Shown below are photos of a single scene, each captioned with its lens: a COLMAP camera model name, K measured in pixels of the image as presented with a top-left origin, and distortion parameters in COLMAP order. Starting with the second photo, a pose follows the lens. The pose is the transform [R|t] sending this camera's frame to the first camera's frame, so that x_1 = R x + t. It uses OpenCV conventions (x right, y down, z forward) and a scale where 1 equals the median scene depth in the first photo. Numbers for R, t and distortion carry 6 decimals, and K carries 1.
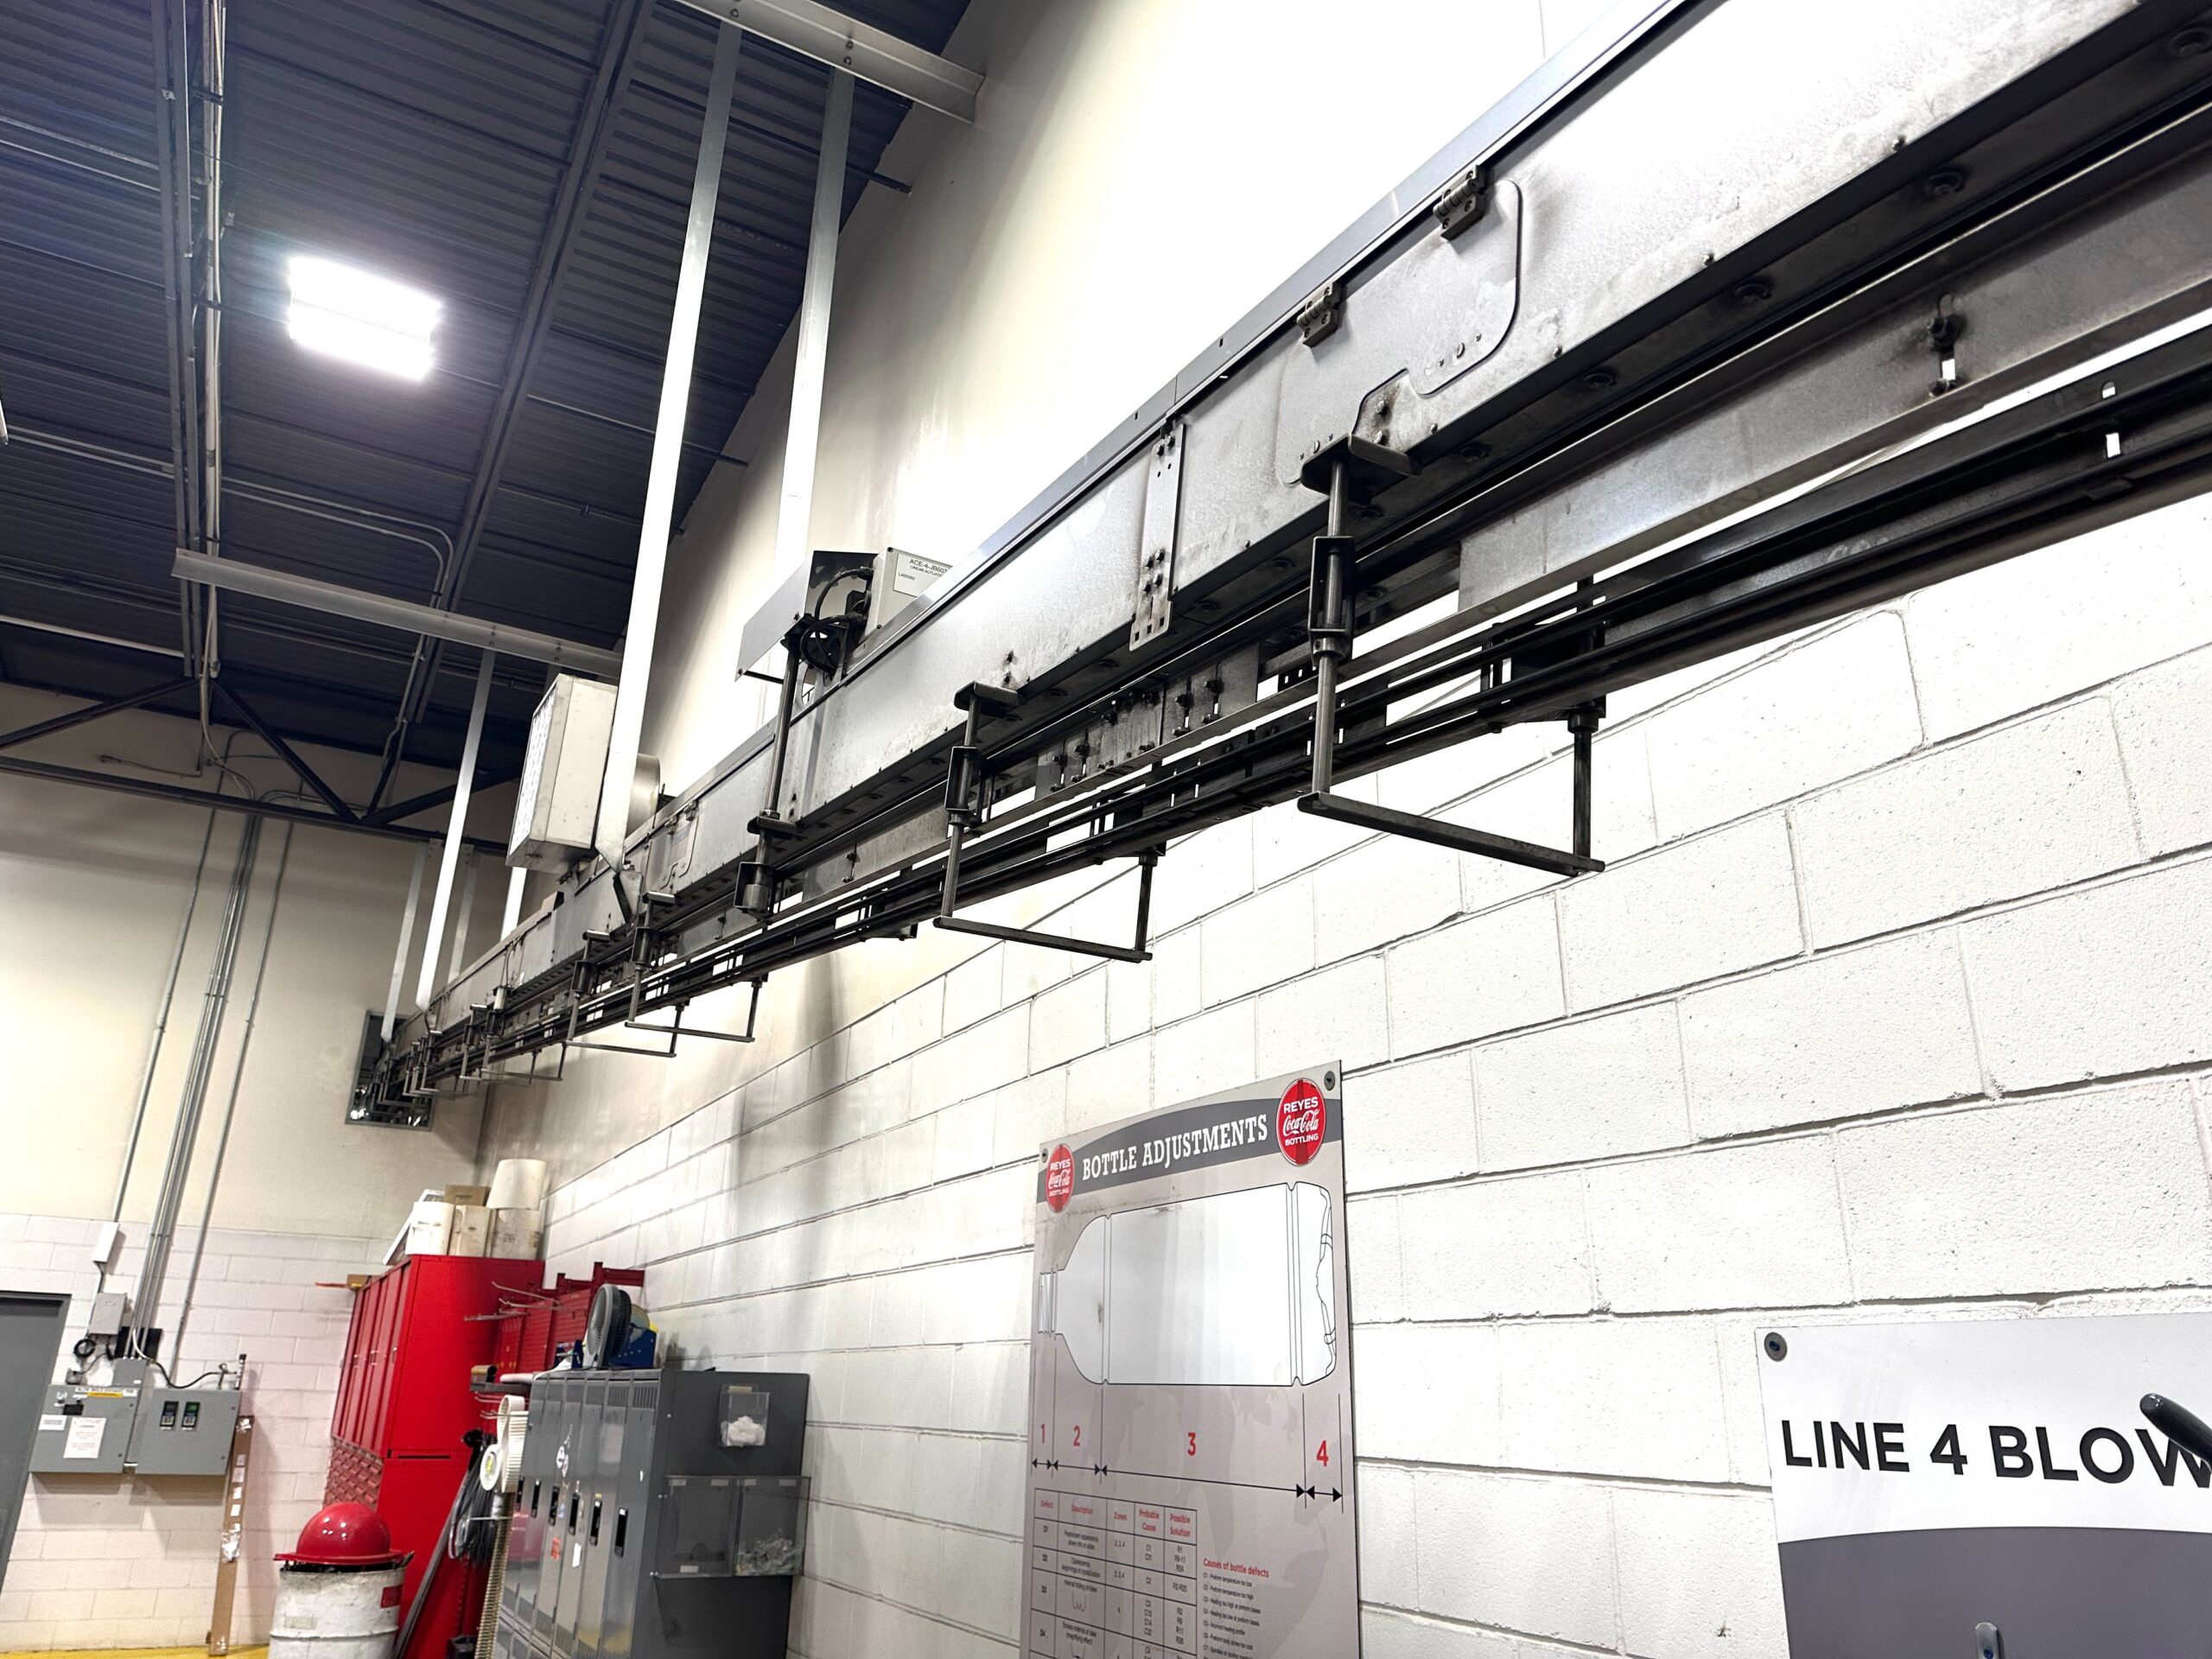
lens RADIAL K [[1569.3, 0, 1093.7], [0, 1569.3, 821.5], [0, 0, 1]] dist [-0.009999, -0.010273]
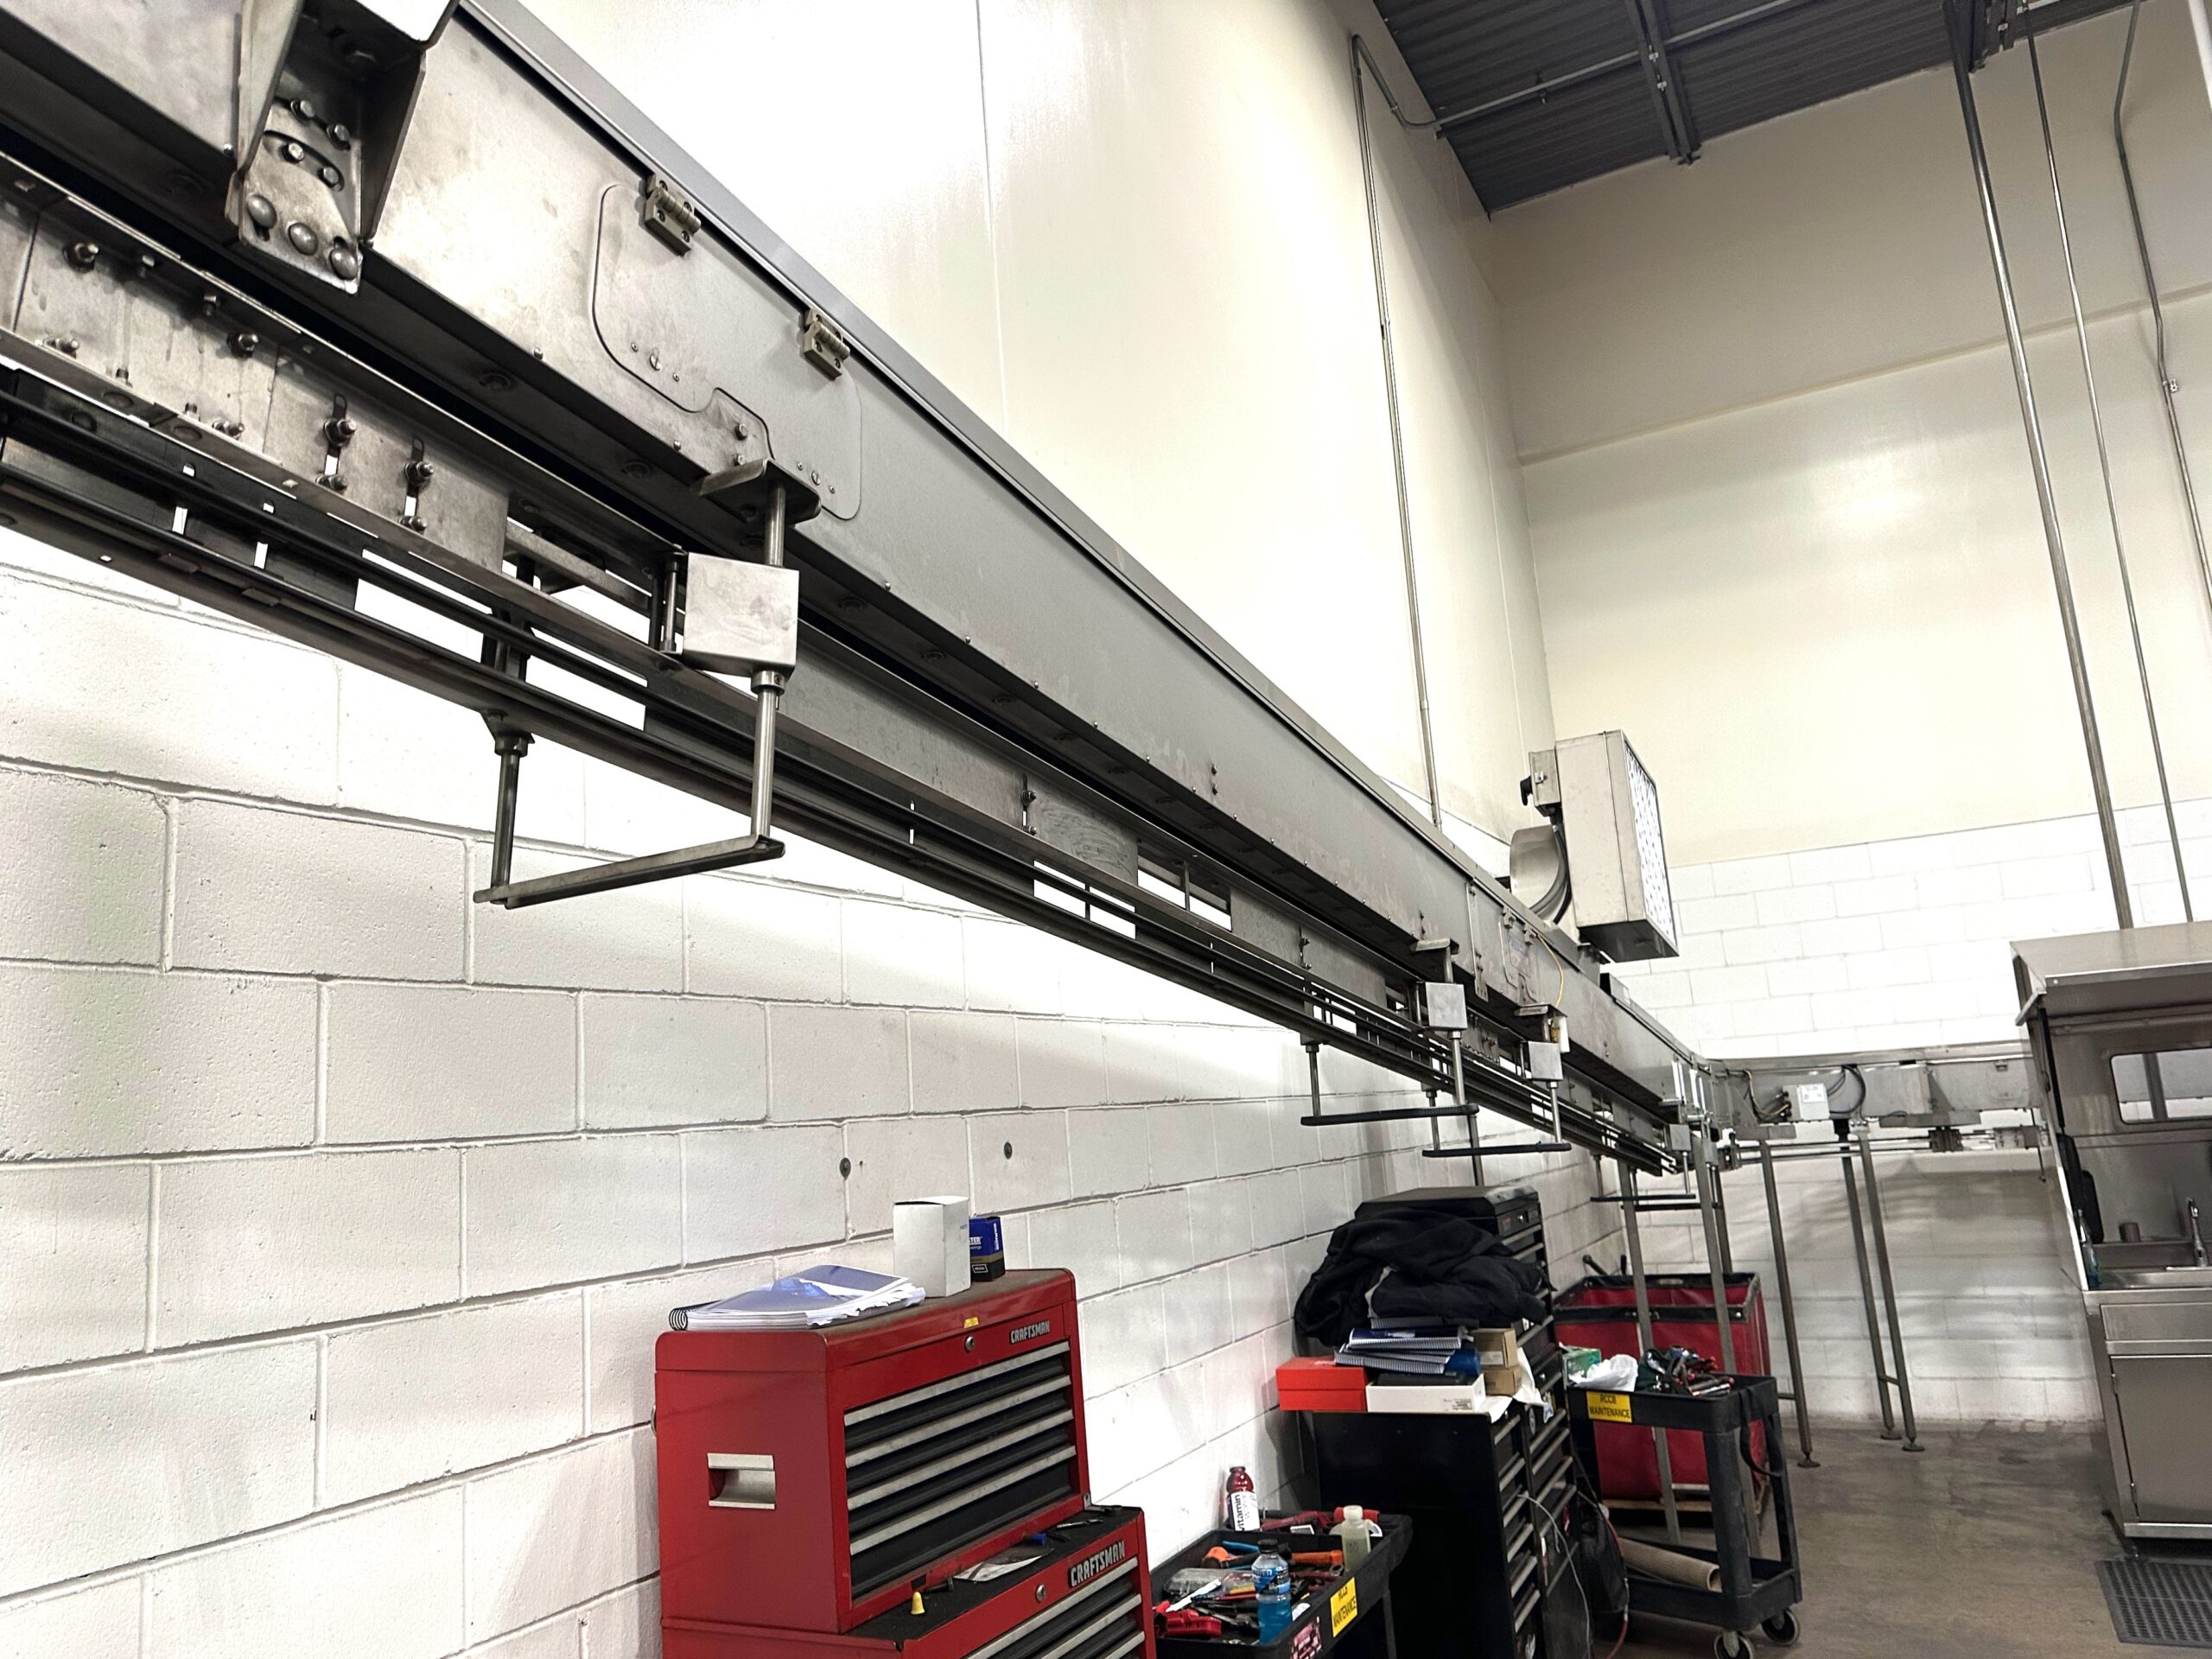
lens RADIAL K [[1569.3, 0, 1097.7], [0, 1569.3, 837.6], [0, 0, 1]] dist [-0.009999, -0.010273]
pose [[-0.568441, 0.183192, 0.802070, -0.596803], [-0.213965, 0.908431, -0.359126, 0.233347], [-0.794414, -0.375757, -0.477193, 1.086279]]
